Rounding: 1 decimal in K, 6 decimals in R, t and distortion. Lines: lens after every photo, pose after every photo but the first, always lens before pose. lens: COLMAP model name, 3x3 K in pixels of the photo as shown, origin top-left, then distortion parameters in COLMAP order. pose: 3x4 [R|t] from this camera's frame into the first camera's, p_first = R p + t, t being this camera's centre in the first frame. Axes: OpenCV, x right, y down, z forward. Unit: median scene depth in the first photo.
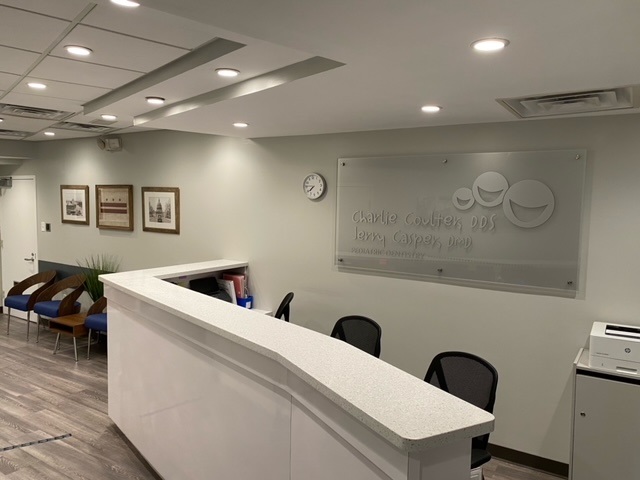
lens RADIAL K [[490.8, 0, 316.9], [0, 490.8, 238.6], [0, 0, 1]] dist [0.036578, -0.056908]
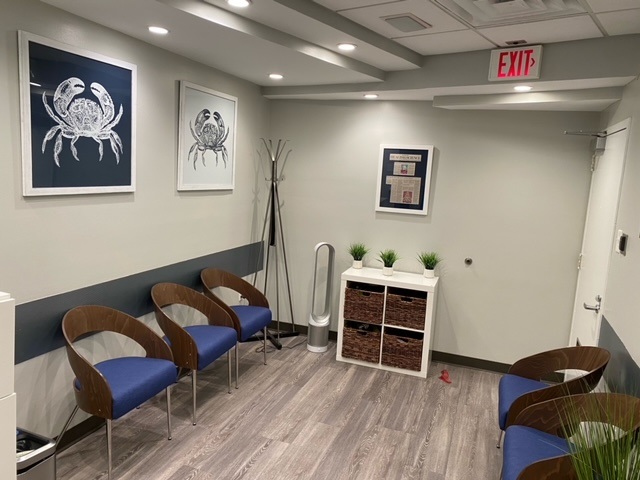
lens RADIAL K [[490.8, 0, 316.9], [0, 490.8, 238.6], [0, 0, 1]] dist [0.036578, -0.056908]
pose [[0.214587, 0.136337, -0.967143, -0.234667], [-0.128165, 0.985578, 0.110499, -0.044584], [0.968259, 0.100242, 0.228966, 0.739097]]
